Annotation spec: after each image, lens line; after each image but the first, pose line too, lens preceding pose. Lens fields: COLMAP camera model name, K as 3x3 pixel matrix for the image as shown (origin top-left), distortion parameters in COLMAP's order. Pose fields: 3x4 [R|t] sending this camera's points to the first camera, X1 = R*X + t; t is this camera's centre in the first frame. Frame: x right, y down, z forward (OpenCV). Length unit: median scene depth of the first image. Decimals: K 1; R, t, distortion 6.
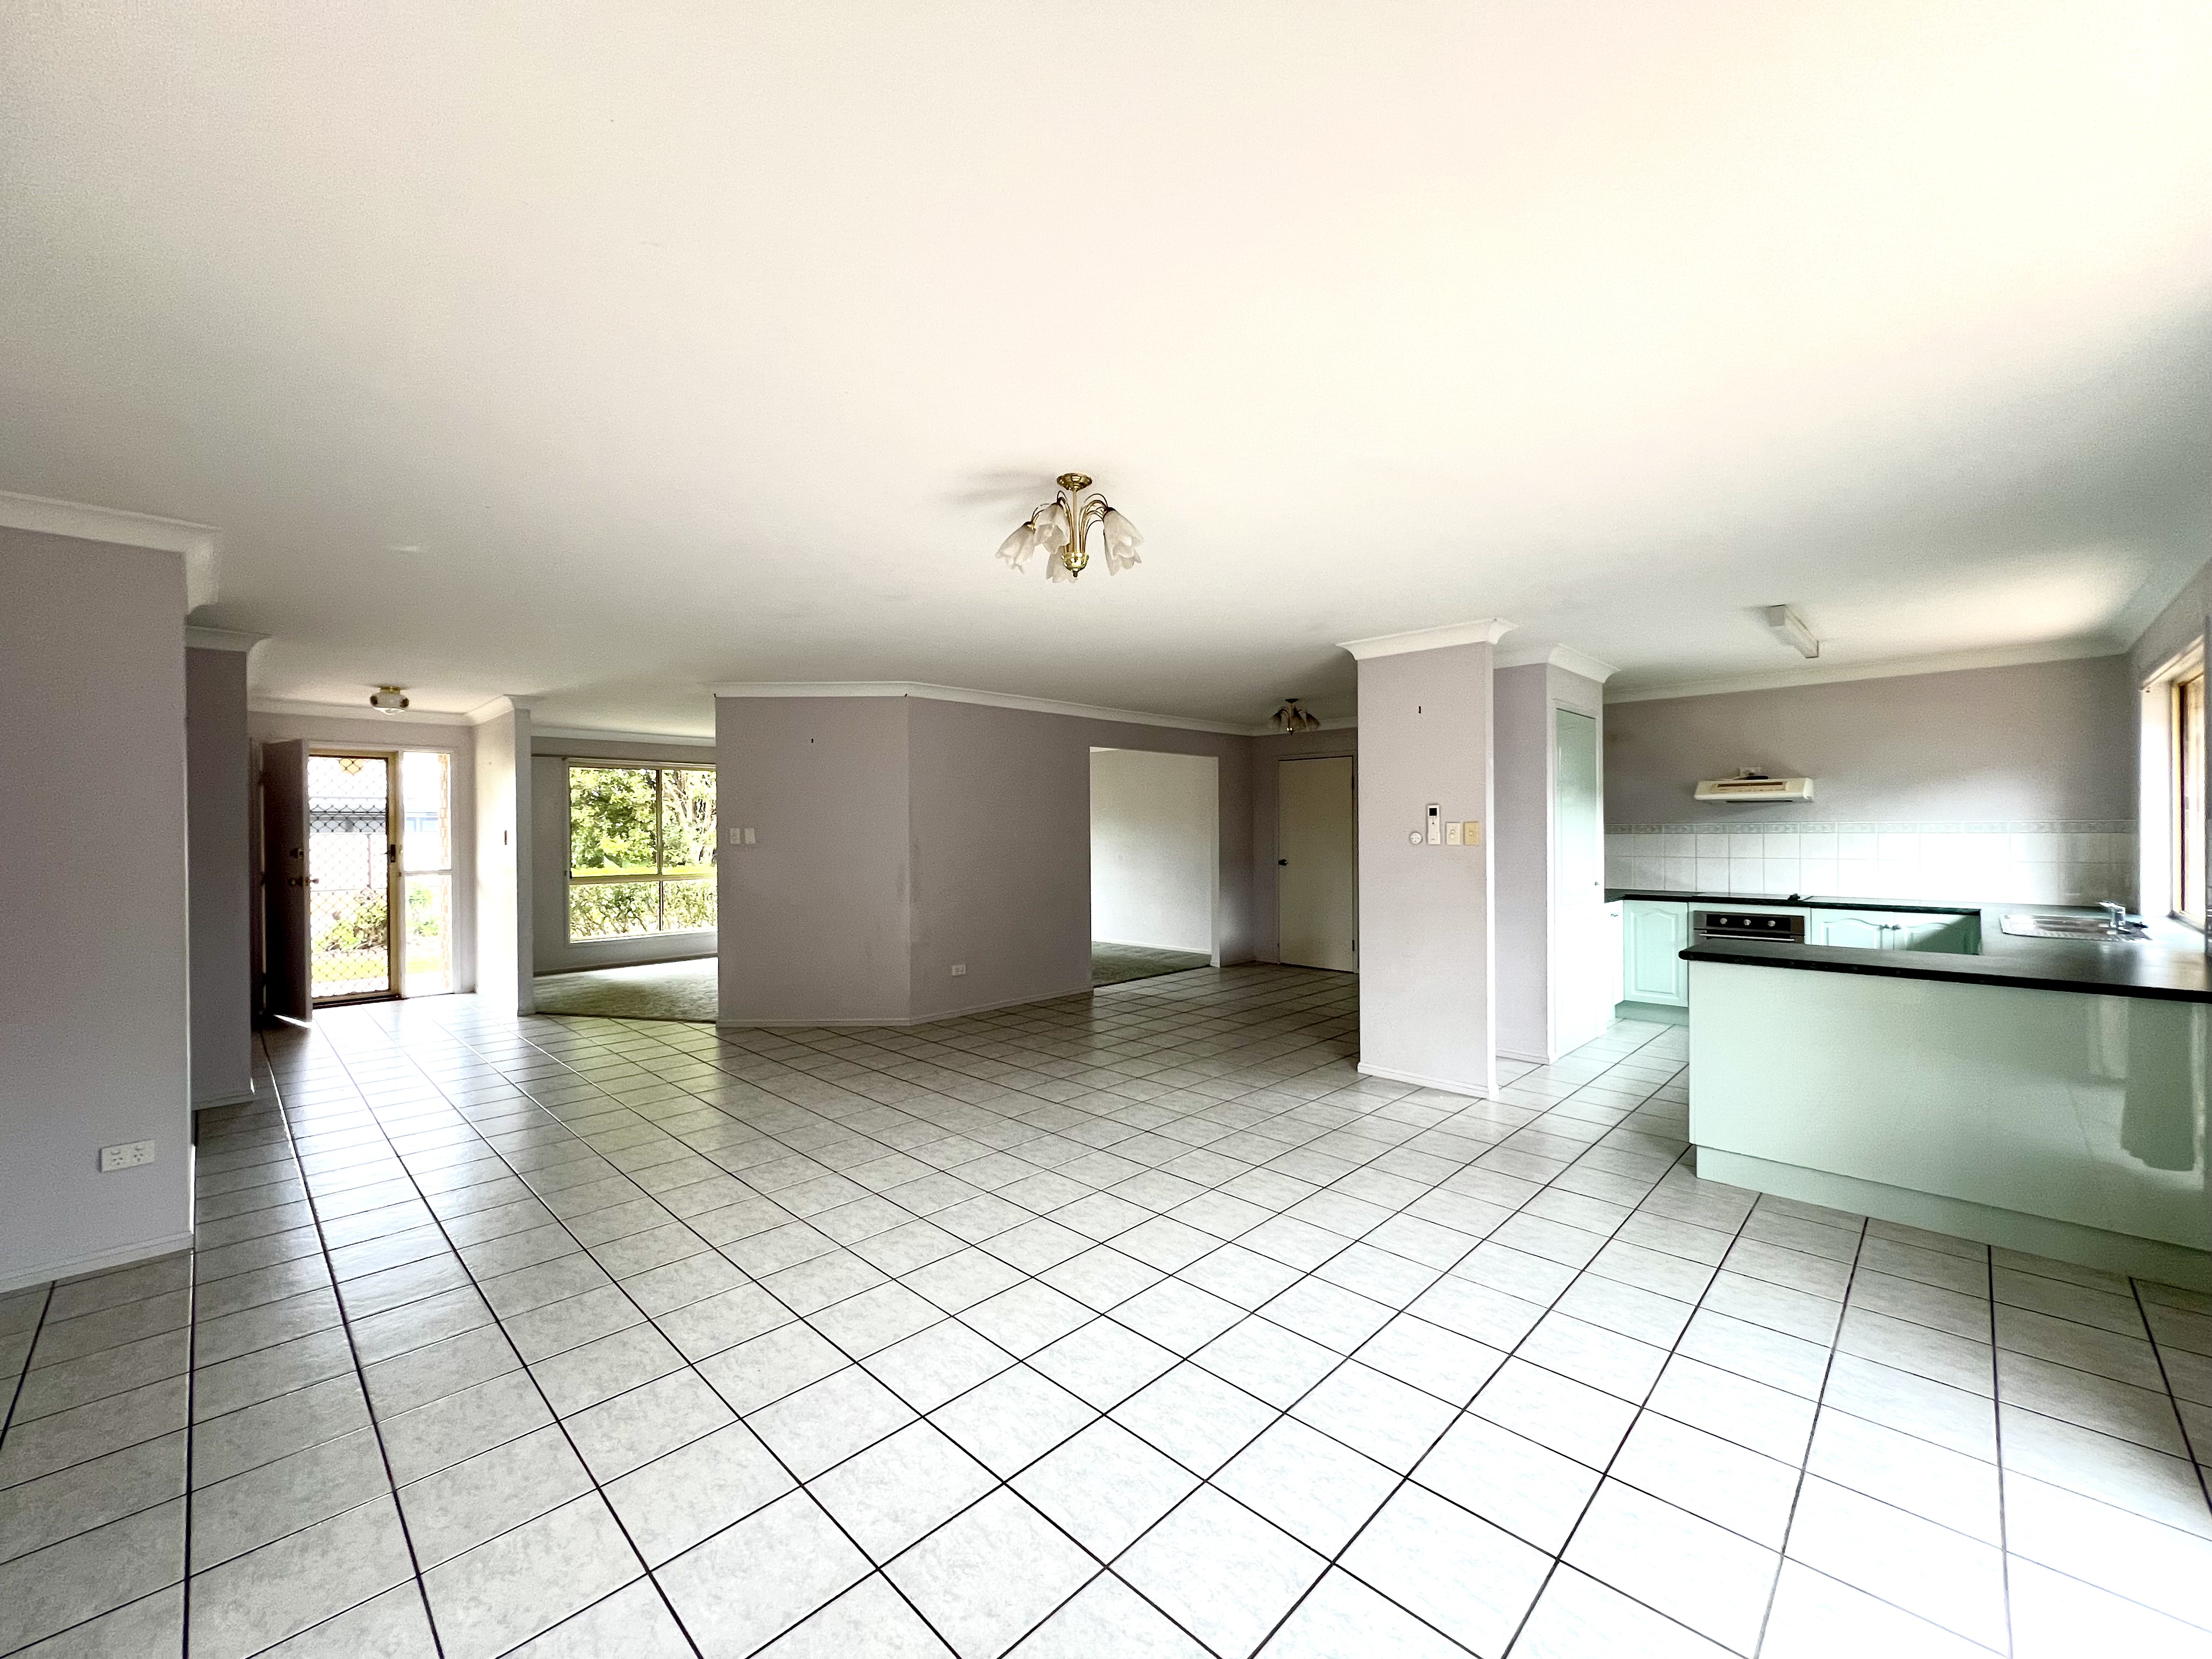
lens RADIAL K [[888.0, 0, 1106.0], [0, 888.0, 829.5], [0, 0, 1]] dist [0.000438, 0.000300]
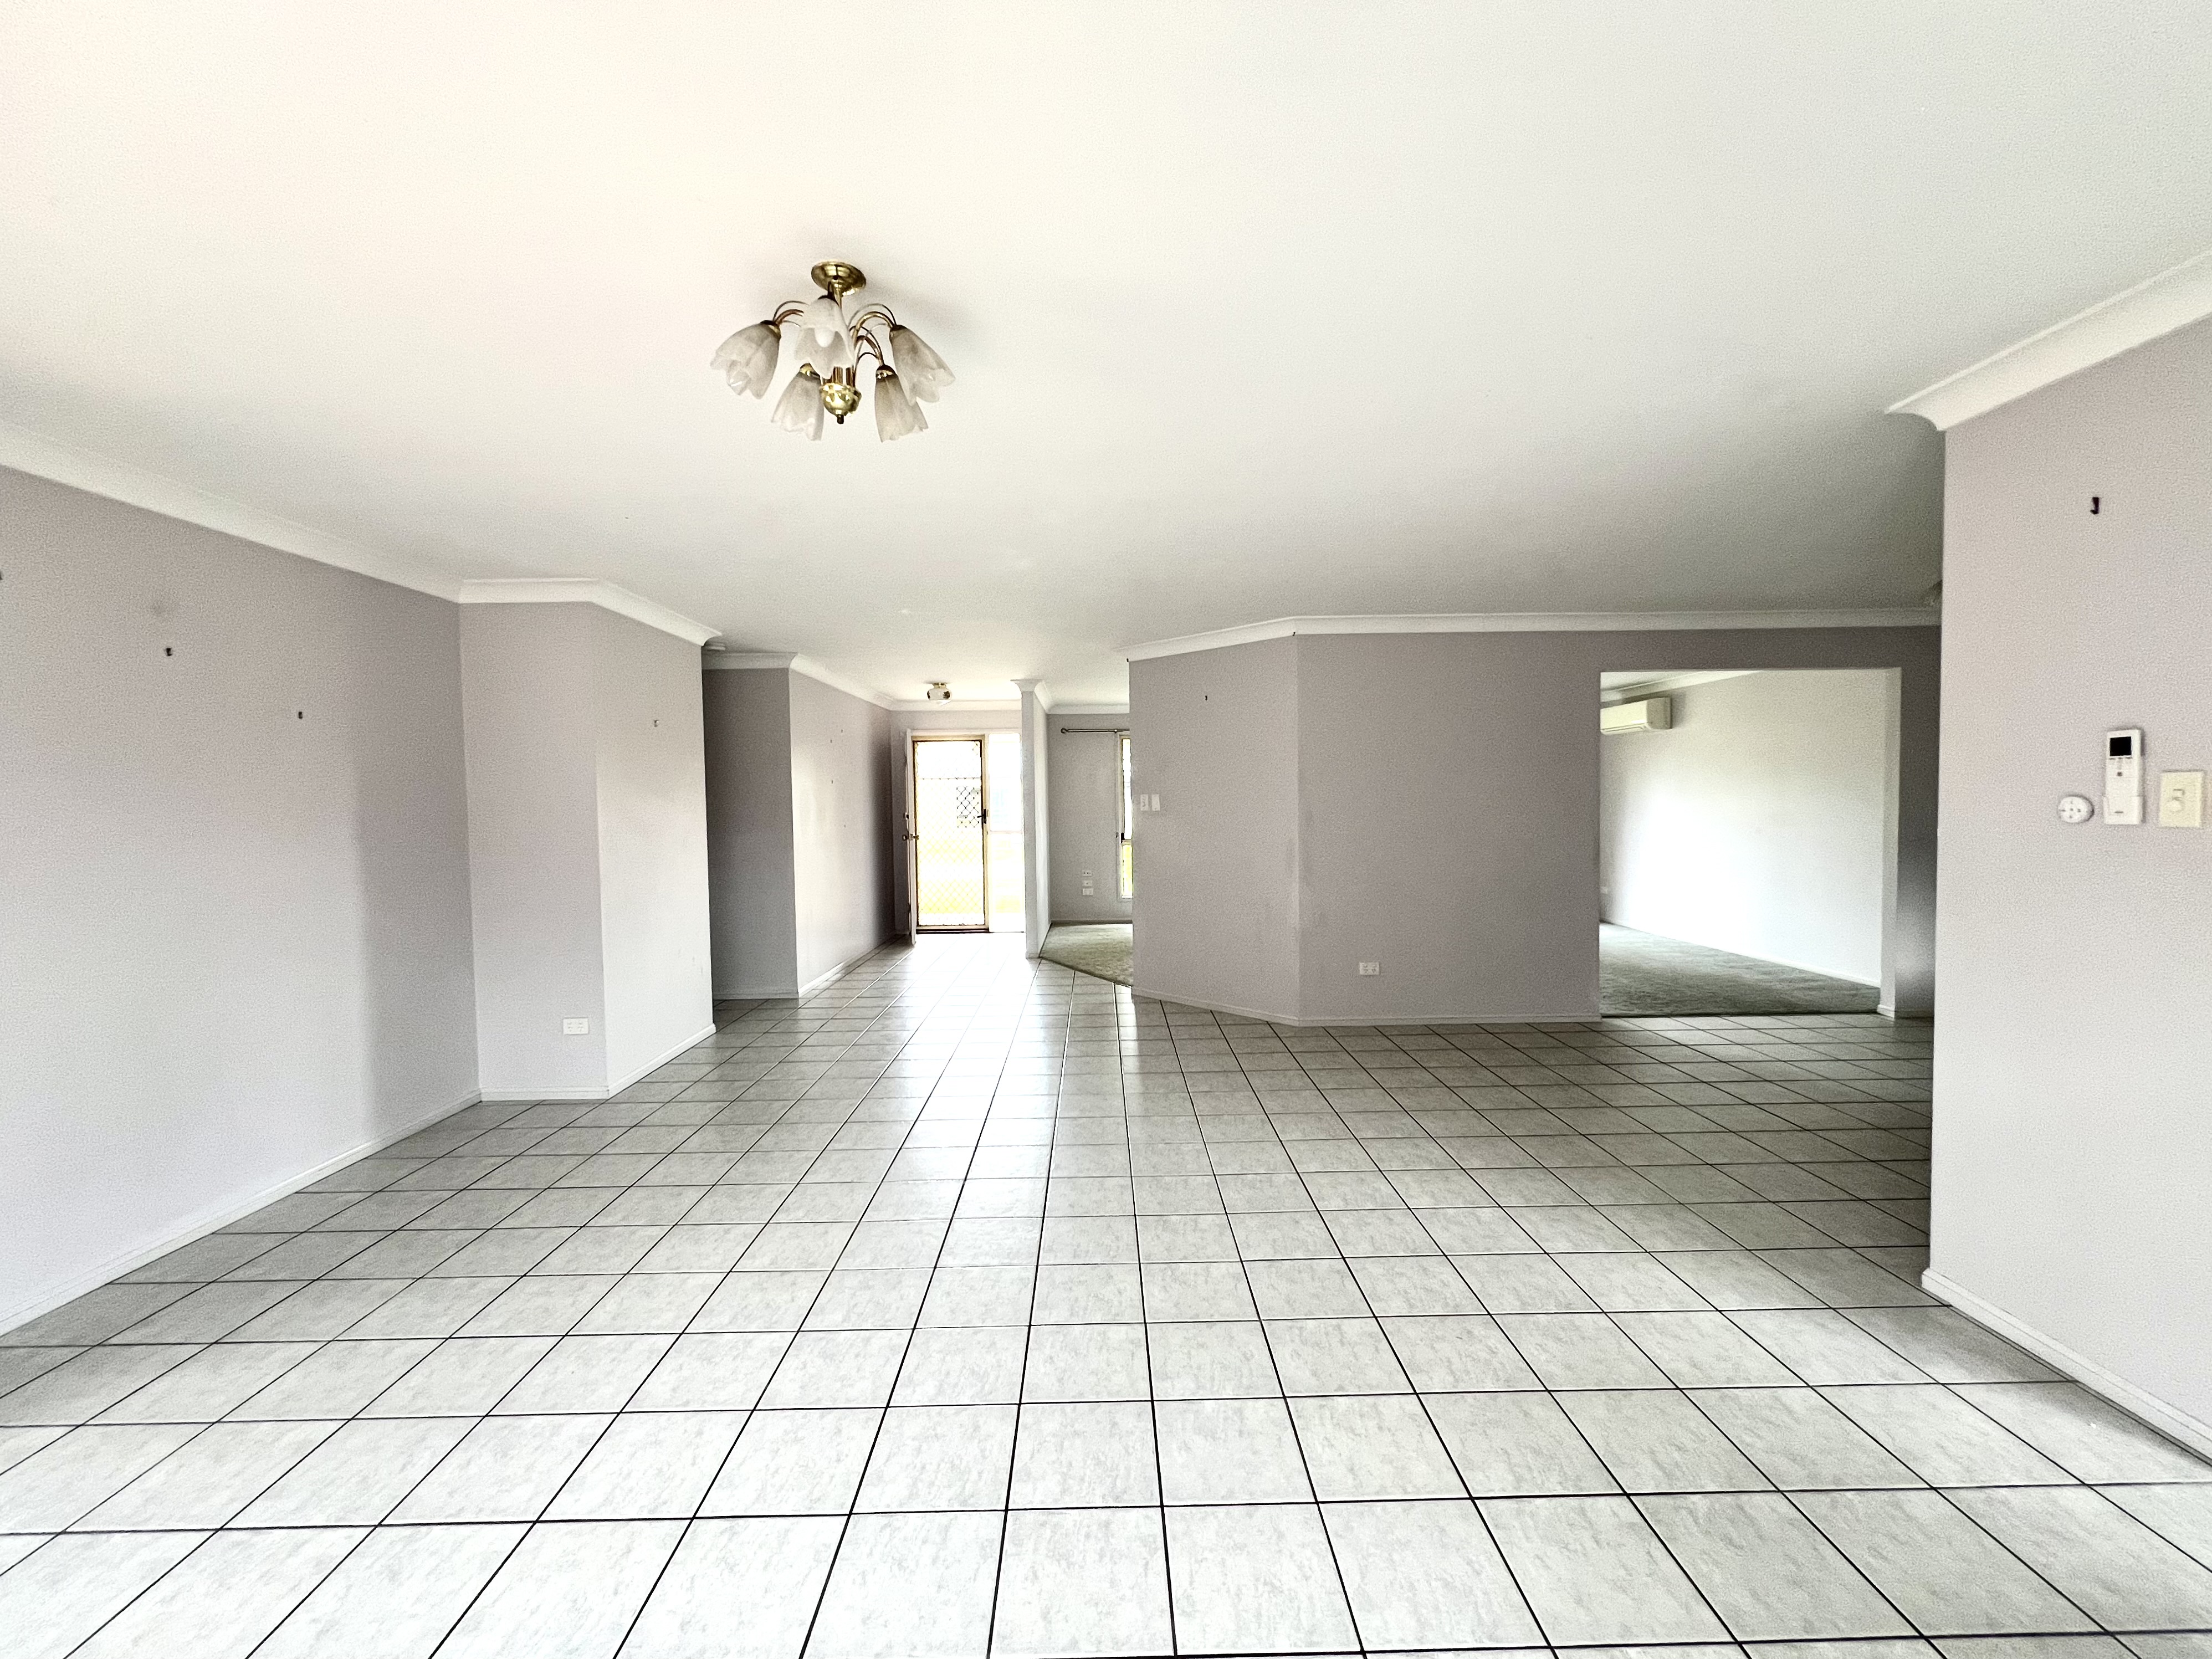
lens RADIAL K [[898.5, 0, 1105.2], [0, 898.5, 811.0], [0, 0, 1]] dist [0.003338, 0.000223]
pose [[0.708160, 0.004814, -0.706036, 0.245015], [0.007674, 0.999865, 0.014515, 0.002123], [0.706011, -0.015697, 0.708027, 0.265431]]
